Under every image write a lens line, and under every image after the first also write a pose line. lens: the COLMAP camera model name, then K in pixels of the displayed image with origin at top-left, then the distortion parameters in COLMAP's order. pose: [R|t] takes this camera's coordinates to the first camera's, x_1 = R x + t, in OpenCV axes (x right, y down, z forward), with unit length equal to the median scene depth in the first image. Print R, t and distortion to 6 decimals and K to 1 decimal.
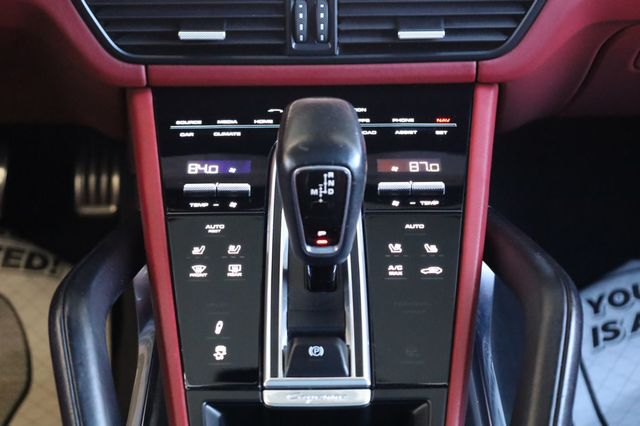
lens RADIAL K [[1398.1, 0, 320.0], [0, 1398.1, 213.0], [0, 0, 1]] dist [-0.031490, 0.034019]
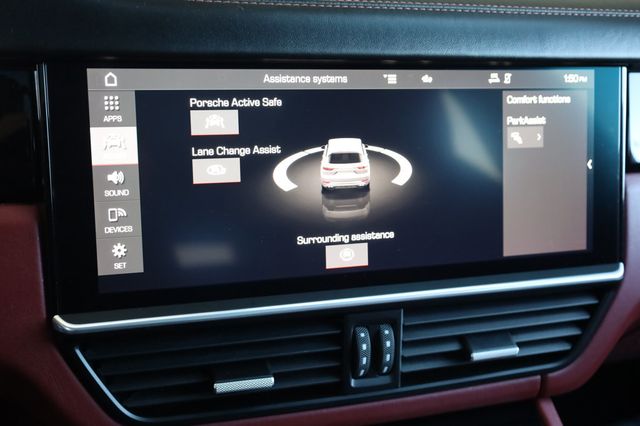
lens RADIAL K [[784.9, 0, 320.0], [0, 784.9, 213.0], [0, 0, 1]] dist [0.000630, -0.001129]
pose [[0.949141, -0.046978, 0.311326, -0.175173], [0.101114, 0.981908, -0.160099, -0.146903], [-0.298173, 0.183436, 0.936720, 0.567494]]
